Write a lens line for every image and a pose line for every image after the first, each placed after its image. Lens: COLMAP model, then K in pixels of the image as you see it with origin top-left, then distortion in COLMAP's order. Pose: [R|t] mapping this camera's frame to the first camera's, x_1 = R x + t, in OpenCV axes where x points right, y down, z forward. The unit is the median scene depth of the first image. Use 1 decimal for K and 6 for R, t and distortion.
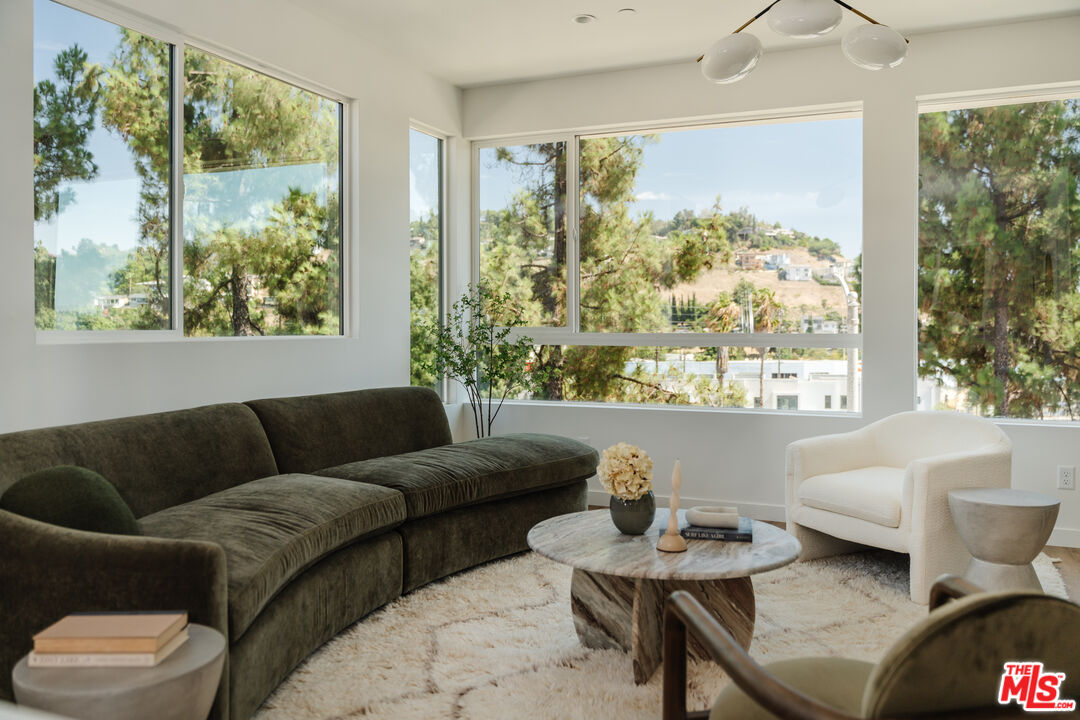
lens RADIAL K [[892.0, 0, 523.2], [0, 892.0, 344.4], [0, 0, 1]] dist [-0.025816, -0.003263]
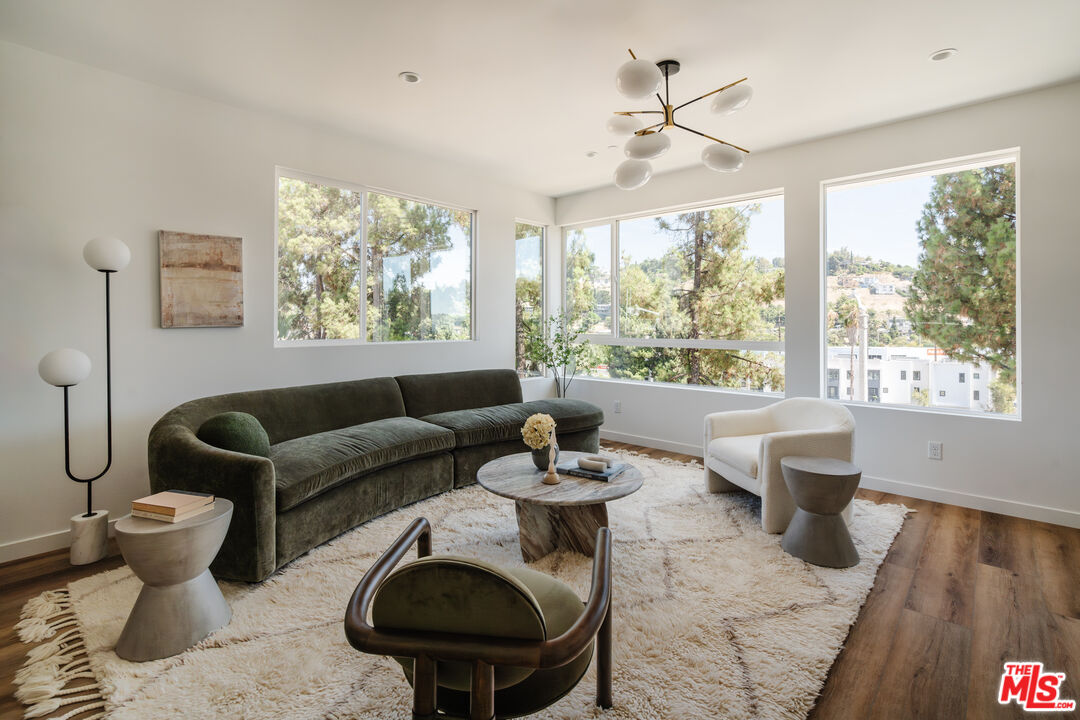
lens RADIAL K [[499.0, 0, 533.0], [0, 499.0, 327.3], [0, 0, 1]] dist [-0.004259, -0.001239]
pose [[0.948669, 0.002615, -0.316260, 0.045290], [-0.006709, 0.999907, -0.011857, -0.004630], [0.316199, 0.013370, 0.948599, 0.012231]]
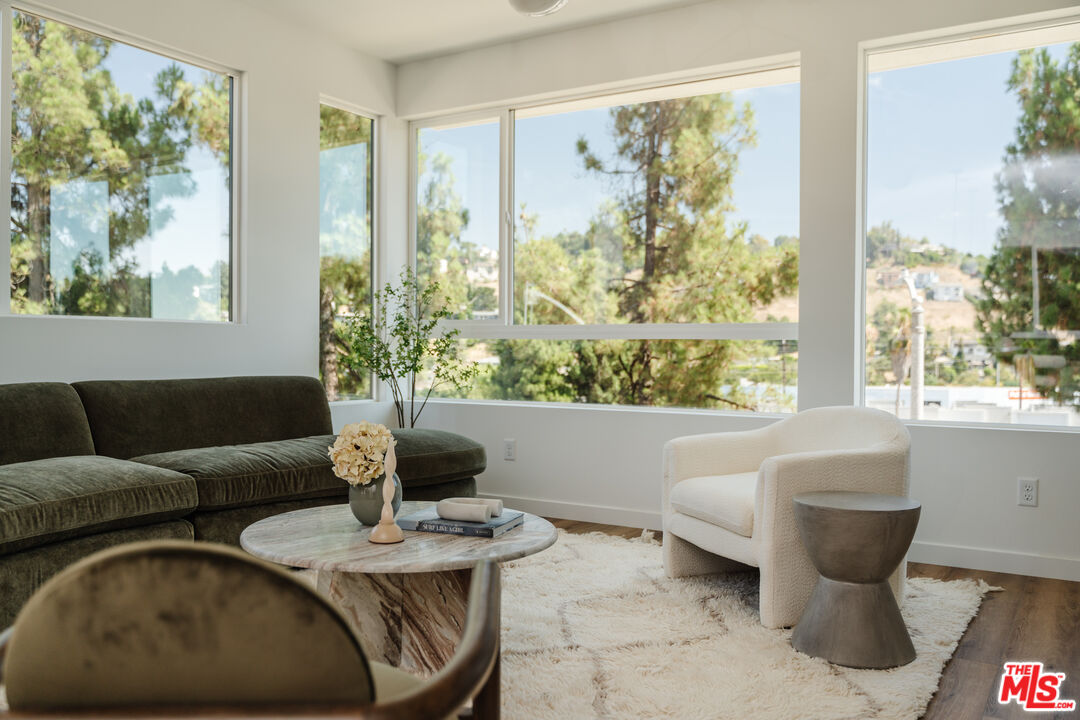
lens RADIAL K [[920.2, 0, 524.8], [0, 920.2, 362.0], [0, 0, 1]] dist [-0.005158, -0.040039]
pose [[0.990531, 0.008710, -0.137012, 0.044776], [-0.009580, 0.999938, -0.005689, 0.006494], [0.136954, 0.006948, 0.990553, 0.014399]]
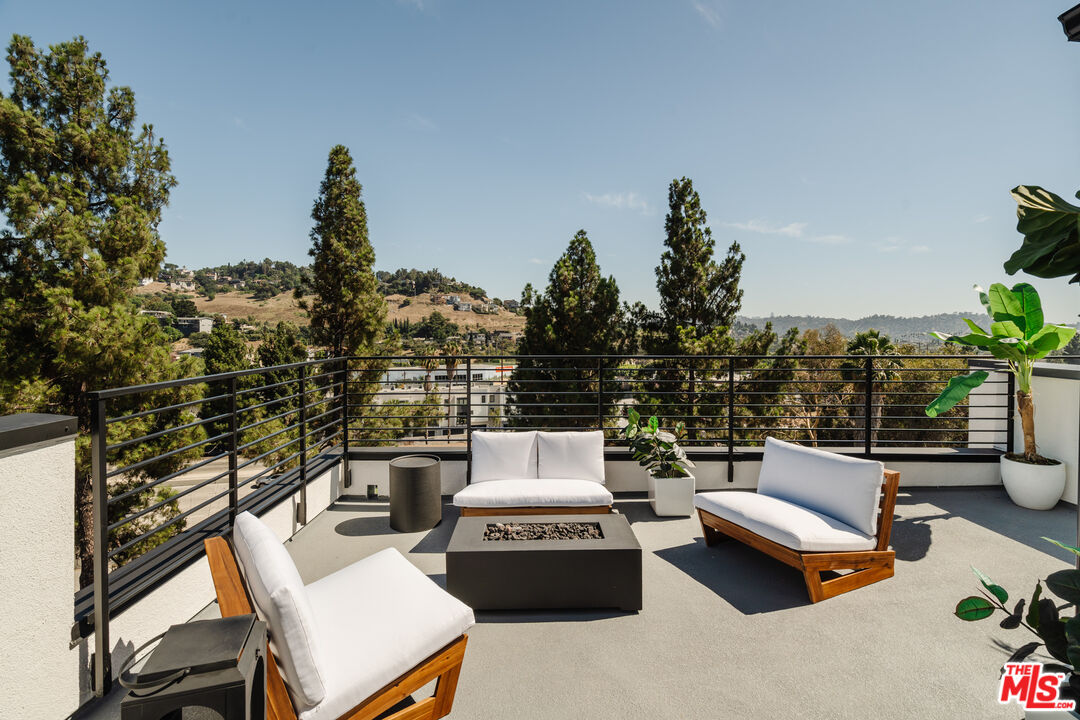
lens RADIAL K [[499.0, 0, 523.4], [0, 499.0, 314.9], [0, 0, 1]] dist [-0.004259, -0.001239]
pose [[0.912196, 0.000369, 0.409754, -0.020546], [0.008108, 0.999788, -0.018950, -0.270402], [-0.409674, 0.020608, 0.911999, 0.051097]]
